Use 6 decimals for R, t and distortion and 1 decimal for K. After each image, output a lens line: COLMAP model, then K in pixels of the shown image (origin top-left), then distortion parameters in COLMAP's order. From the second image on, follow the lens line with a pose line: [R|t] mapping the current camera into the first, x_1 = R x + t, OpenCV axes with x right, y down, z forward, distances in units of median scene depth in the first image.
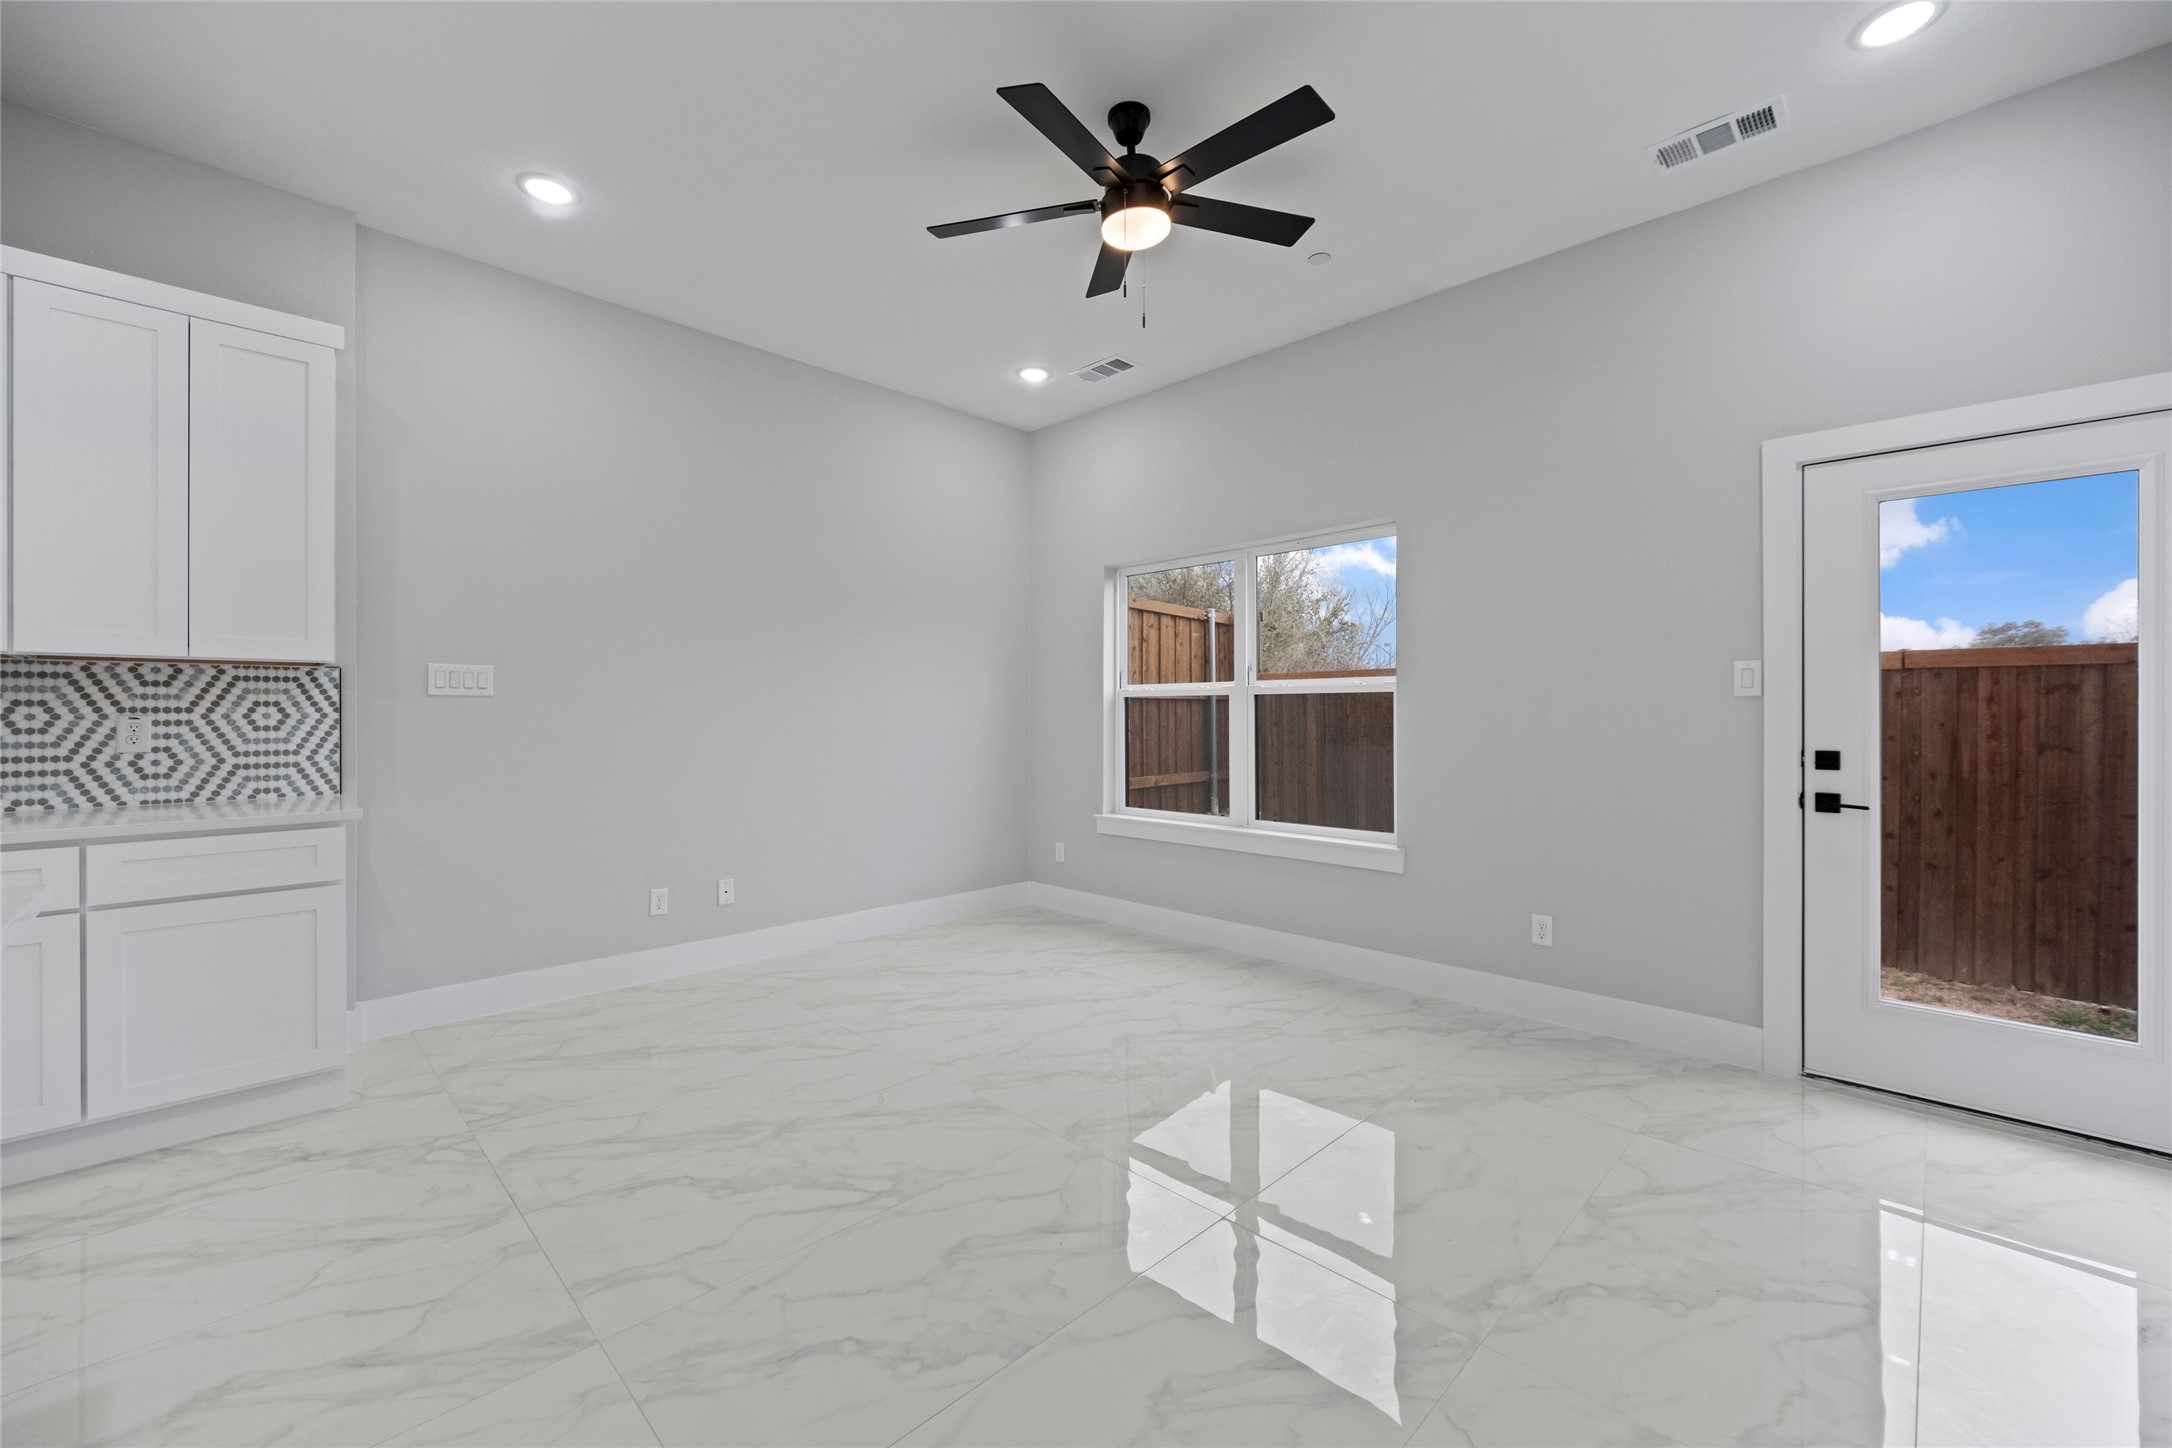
lens RADIAL K [[861.9, 0, 1082.8], [0, 861.9, 715.1], [0, 0, 1]] dist [-0.006826, 0.001120]
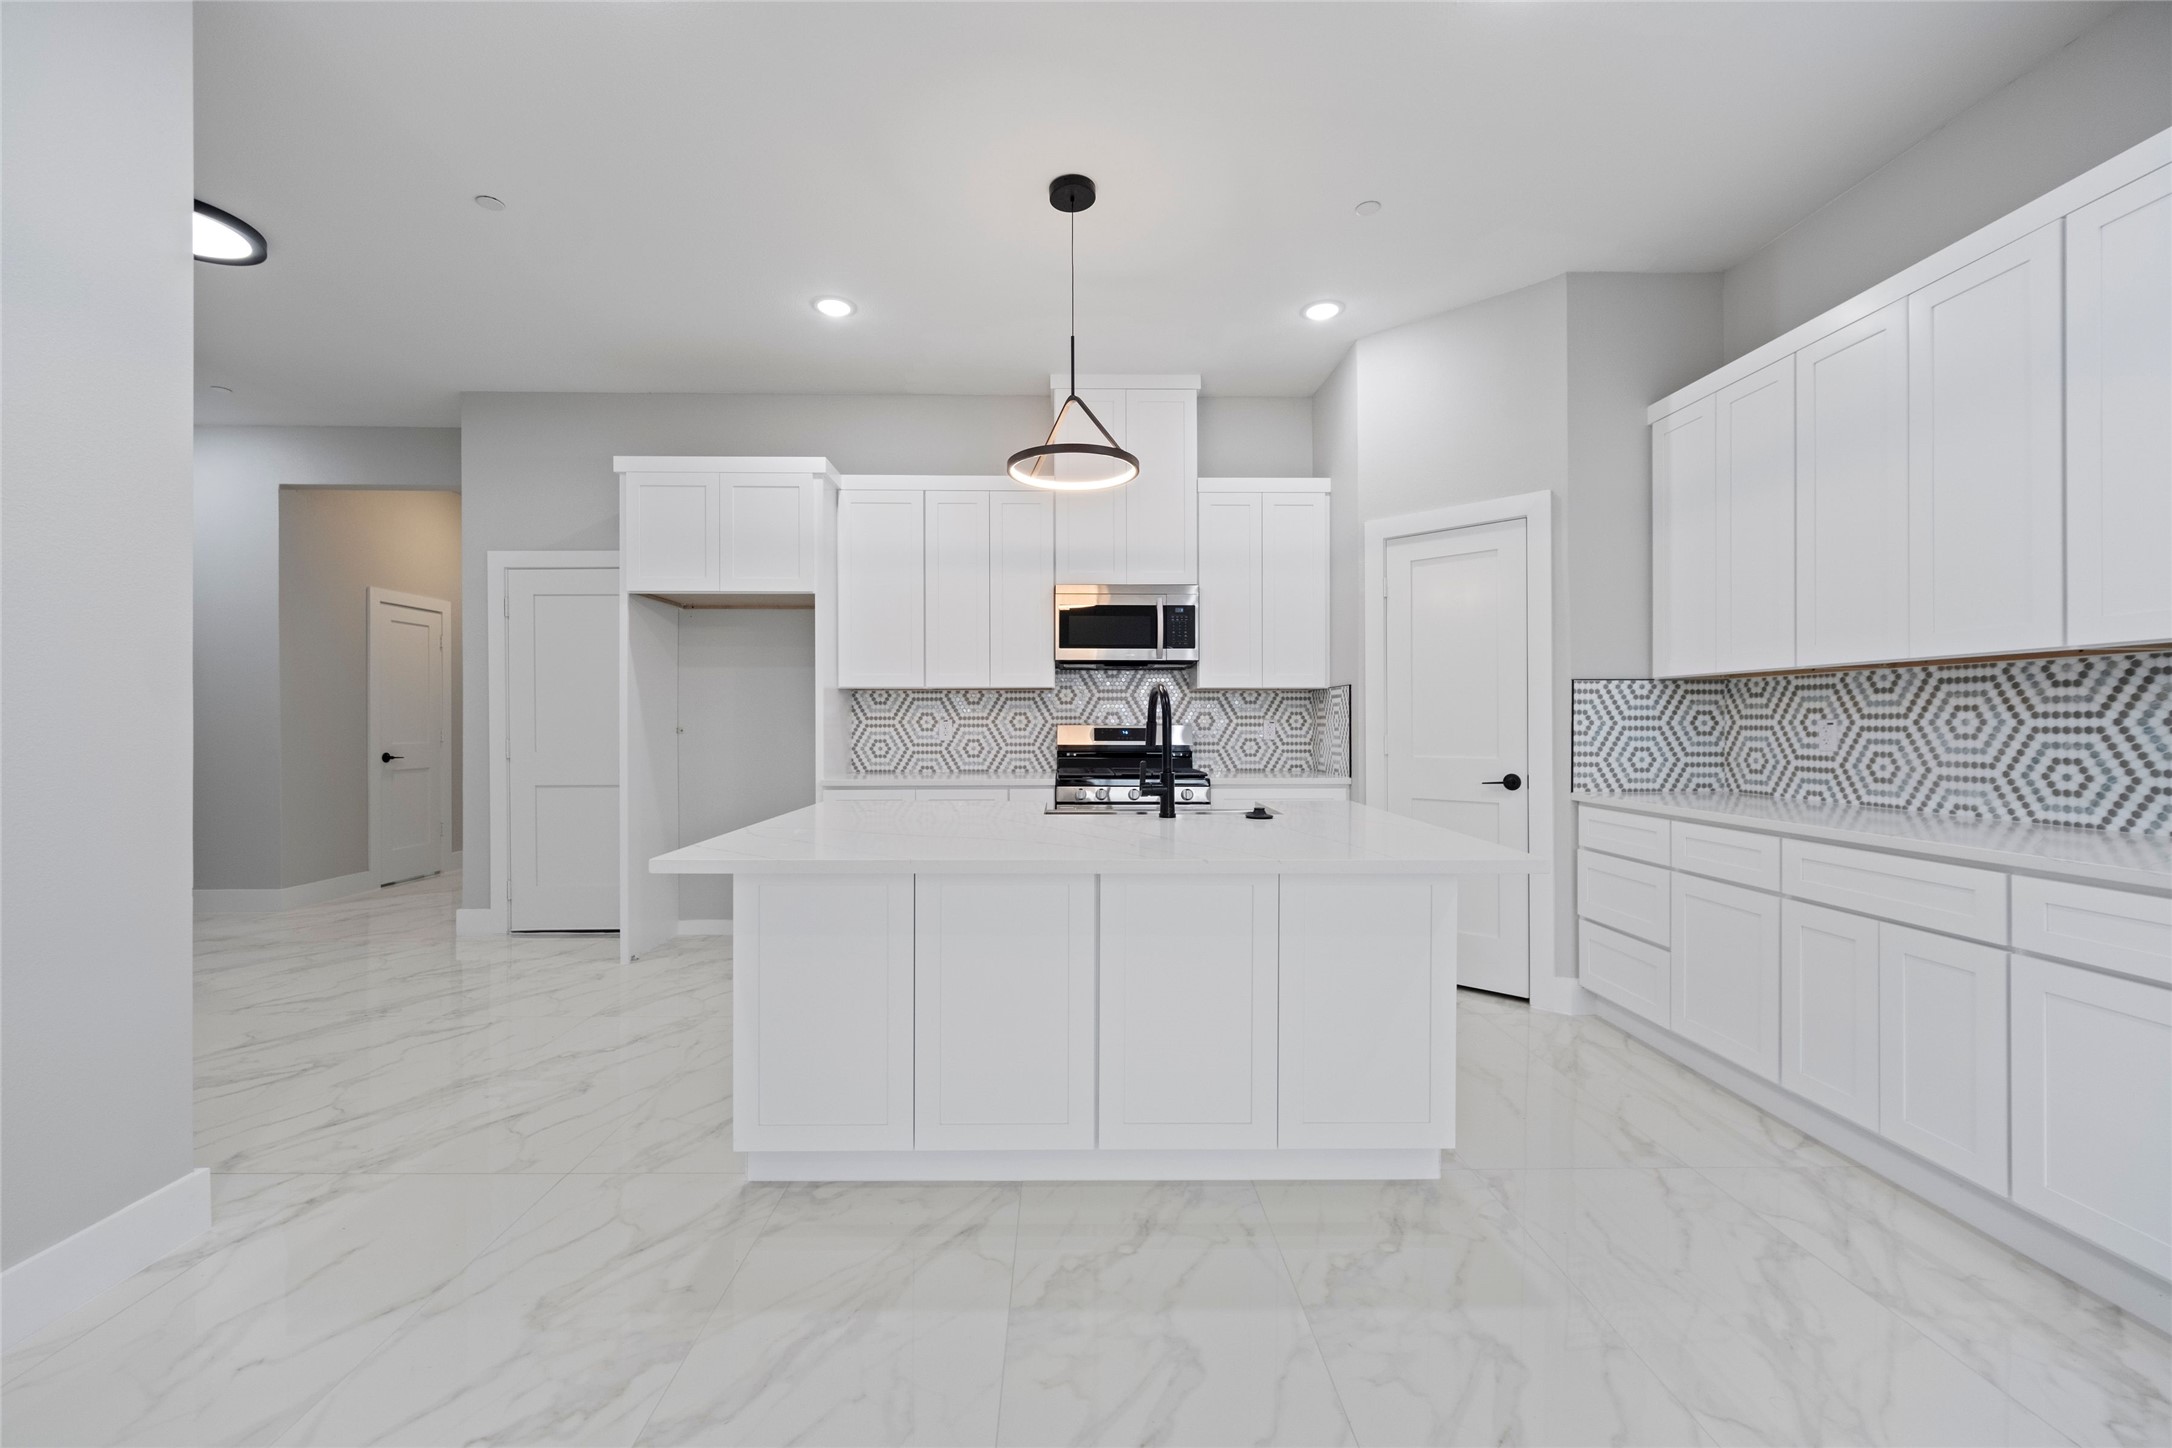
lens RADIAL K [[861.9, 0, 1078.2], [0, 861.9, 721.2], [0, 0, 1]] dist [-0.006826, 0.001120]
pose [[-0.696875, 0.000382, -0.717192, 0.054565], [0.001020, 0.999999, -0.000459, 0.000200], [0.717192, -0.001051, -0.696875, 0.609705]]
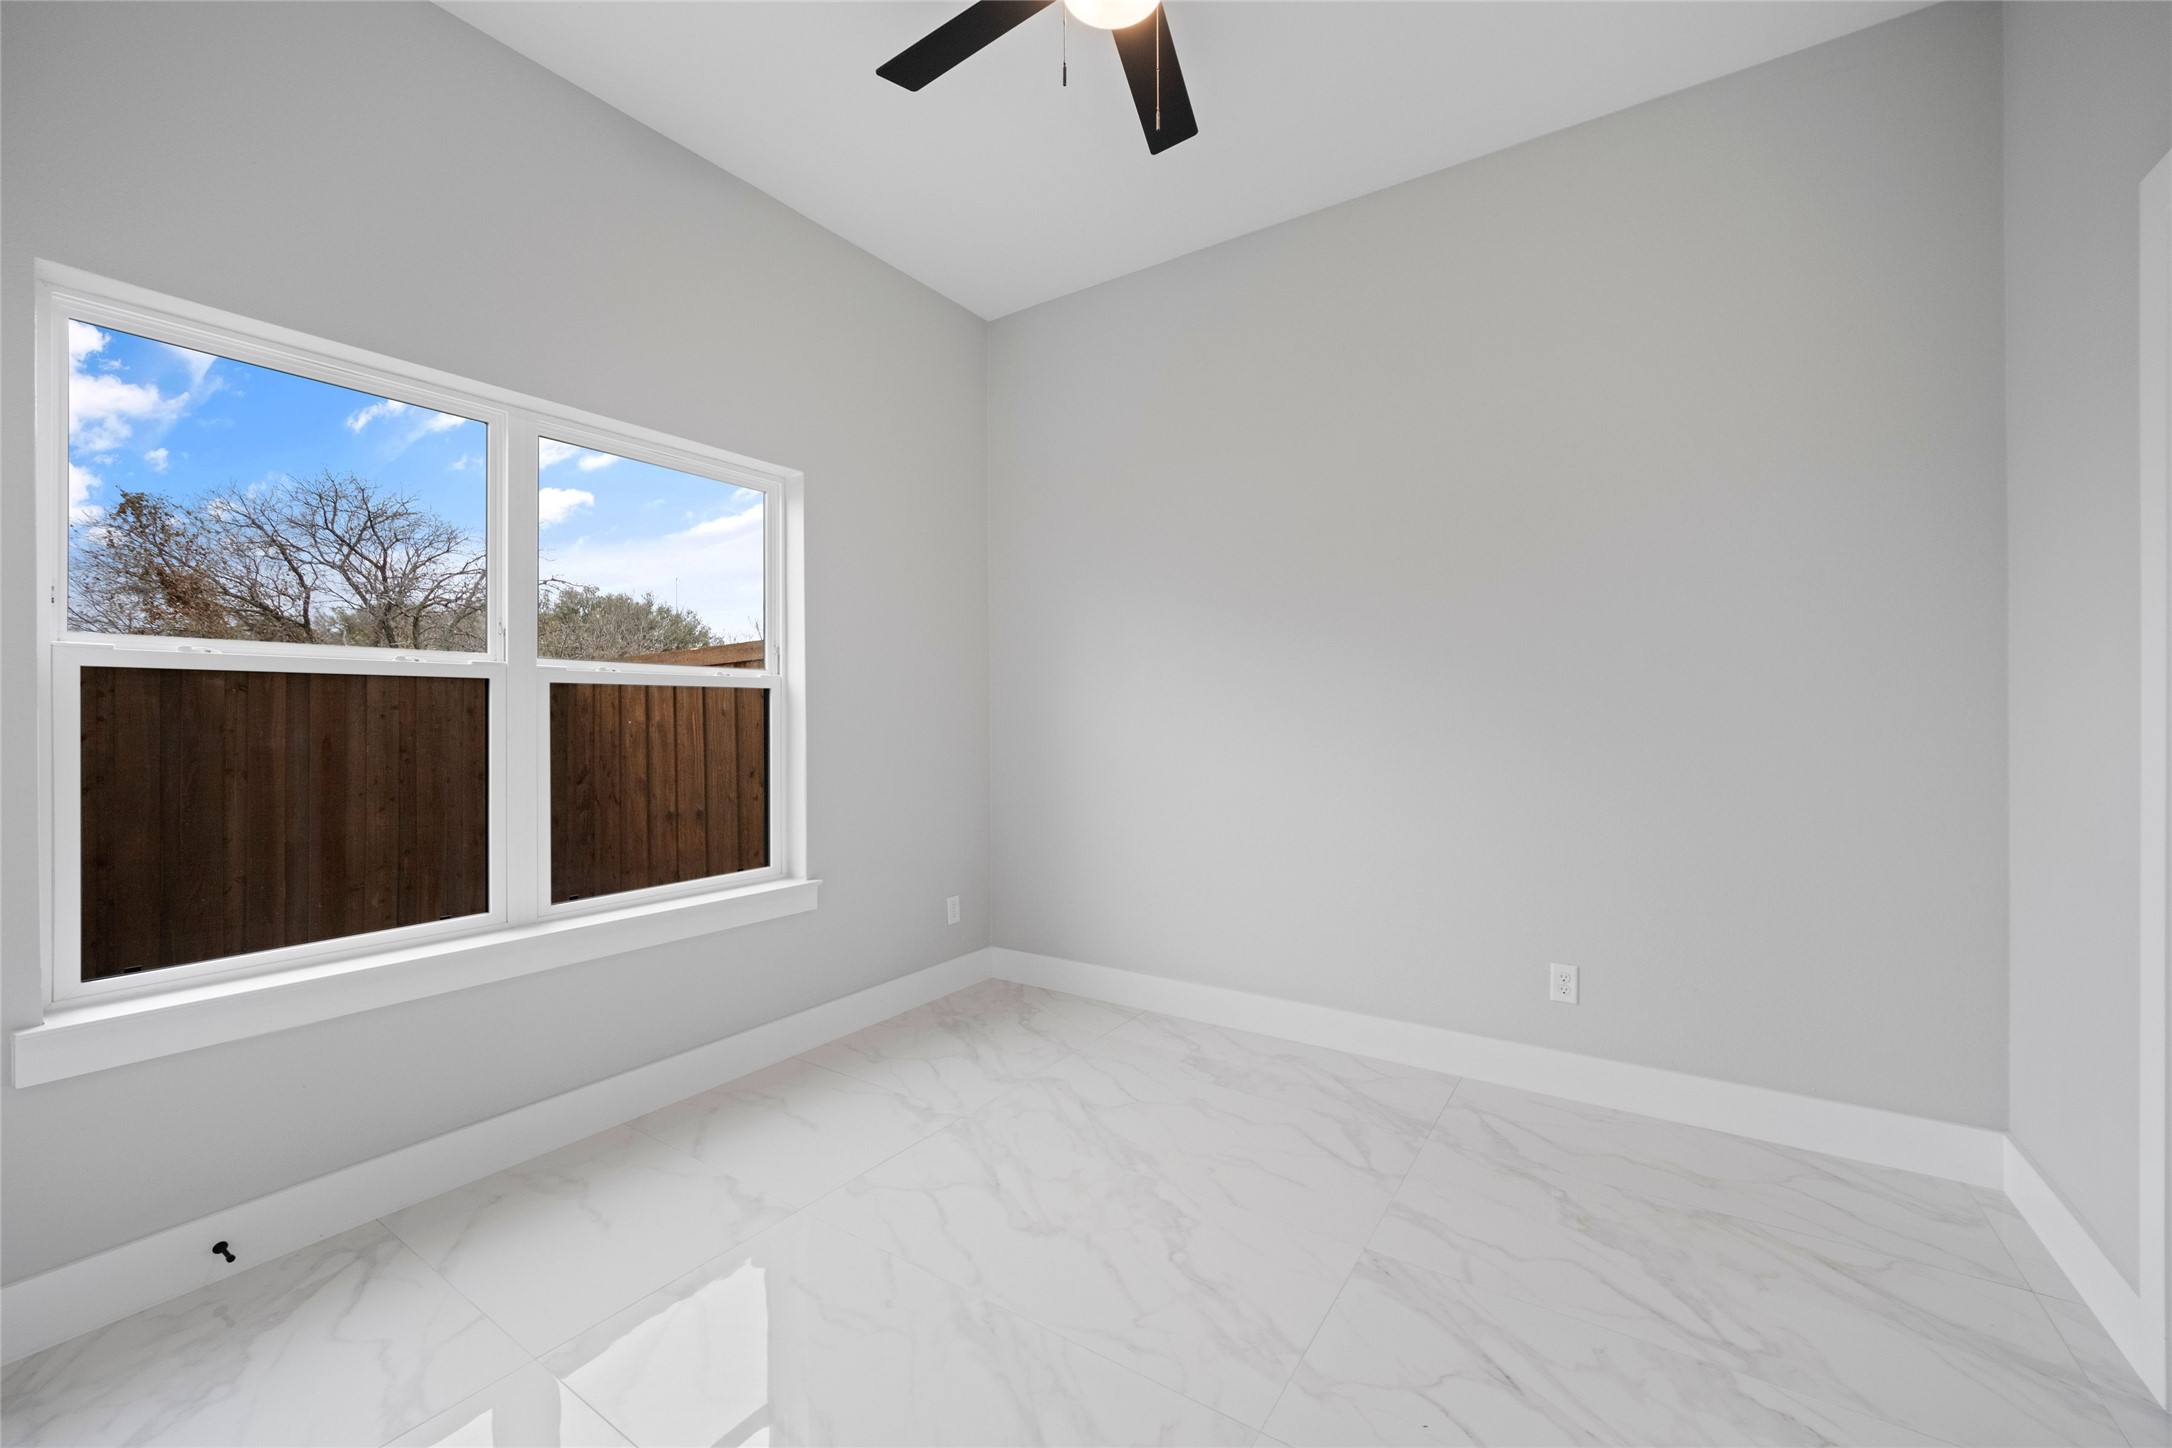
lens RADIAL K [[861.9, 0, 1063.2], [0, 861.9, 728.1], [0, 0, 1]] dist [-0.006826, 0.001120]
pose [[-0.155413, 0.007147, 0.987824, -0.538830], [0.021323, 0.999765, -0.003879, 0.020489], [-0.987619, 0.020460, -0.155529, 1.006729]]
